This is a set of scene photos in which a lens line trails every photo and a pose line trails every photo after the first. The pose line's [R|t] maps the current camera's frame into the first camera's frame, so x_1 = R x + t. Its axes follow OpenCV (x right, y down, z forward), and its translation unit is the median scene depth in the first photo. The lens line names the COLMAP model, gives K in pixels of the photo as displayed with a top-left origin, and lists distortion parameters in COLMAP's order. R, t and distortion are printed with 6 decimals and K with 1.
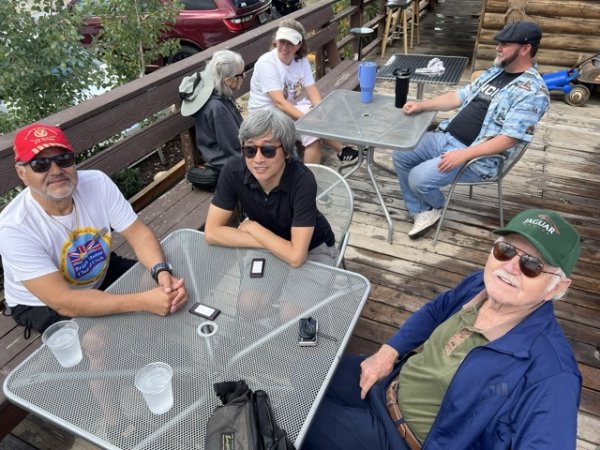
lens RADIAL K [[453.9, 0, 300.0], [0, 453.9, 225.0], [0, 0, 1]] dist [0.005859, -0.010278]
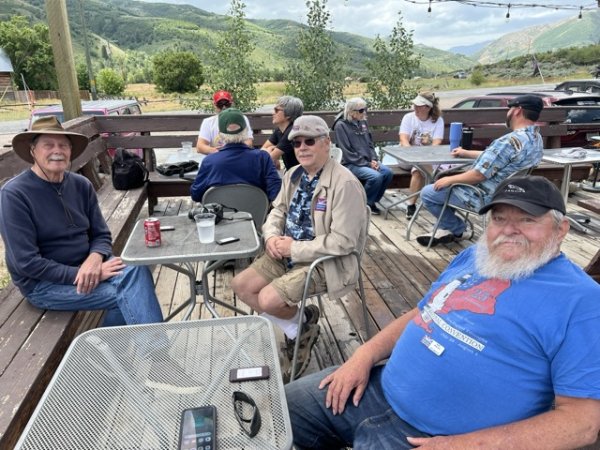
lens RADIAL K [[453.9, 0, 300.0], [0, 453.9, 225.0], [0, 0, 1]] dist [0.005859, -0.010278]
pose [[0.560673, 0.287753, -0.776430, 1.179488], [-0.482371, 0.875644, -0.023805, 0.204023], [0.673026, 0.387874, 0.629753, -0.076800]]
